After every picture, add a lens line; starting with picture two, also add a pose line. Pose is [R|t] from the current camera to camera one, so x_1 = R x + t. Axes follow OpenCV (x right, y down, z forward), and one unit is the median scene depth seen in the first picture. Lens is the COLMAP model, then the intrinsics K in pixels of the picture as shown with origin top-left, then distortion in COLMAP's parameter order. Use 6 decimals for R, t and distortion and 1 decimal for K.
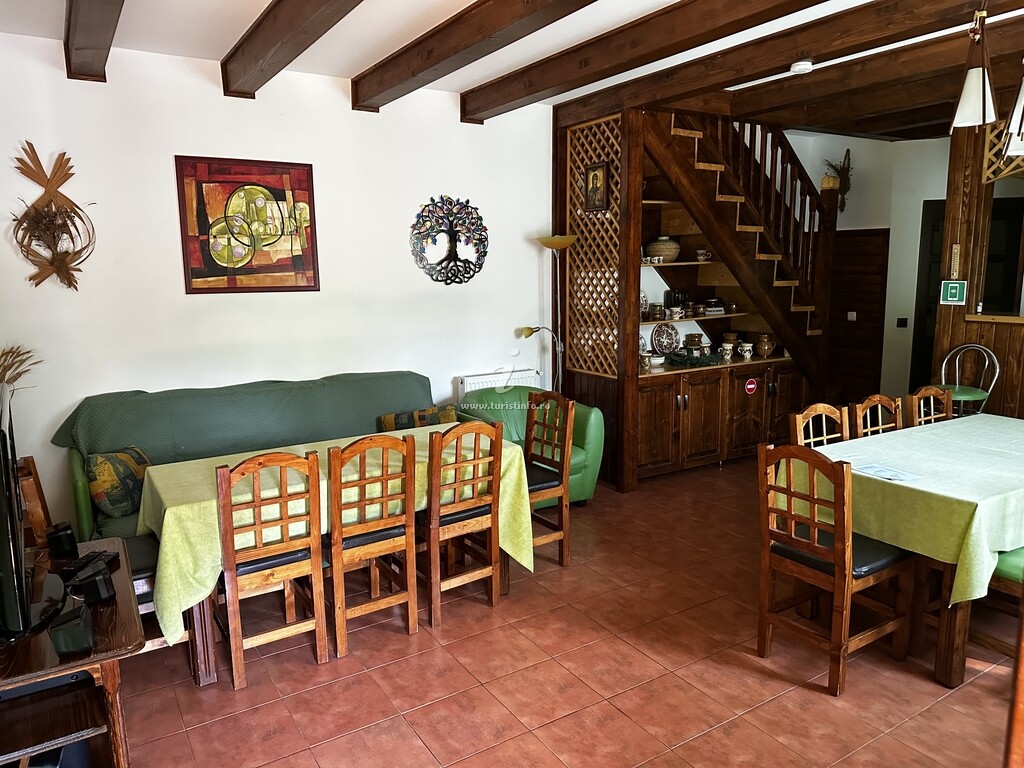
lens RADIAL K [[717.1, 0, 511.8], [0, 717.1, 388.3], [0, 0, 1]] dist [0.069939, -0.083693]
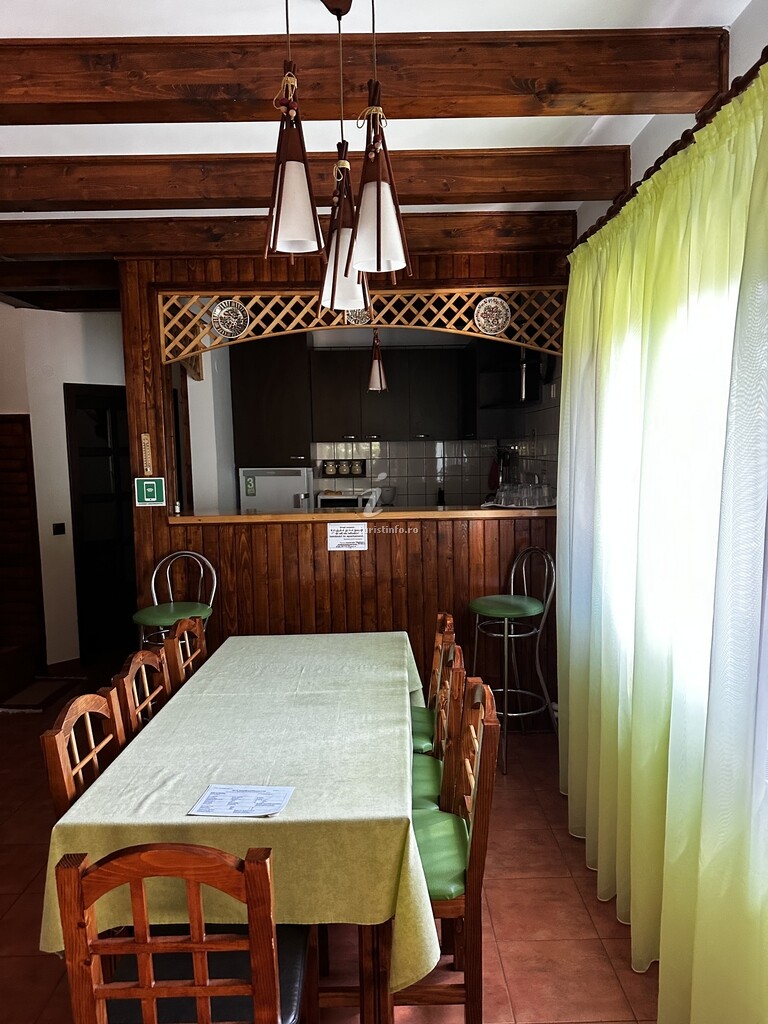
lens RADIAL K [[717.1, 0, 389.8], [0, 717.1, 512.1], [0, 0, 1]] dist [0.069939, -0.083693]
pose [[0.524047, -0.079270, 0.847992, 0.056662], [0.159452, 0.987186, -0.006258, -0.061891], [-0.836630, 0.138494, 0.529972, 0.351407]]
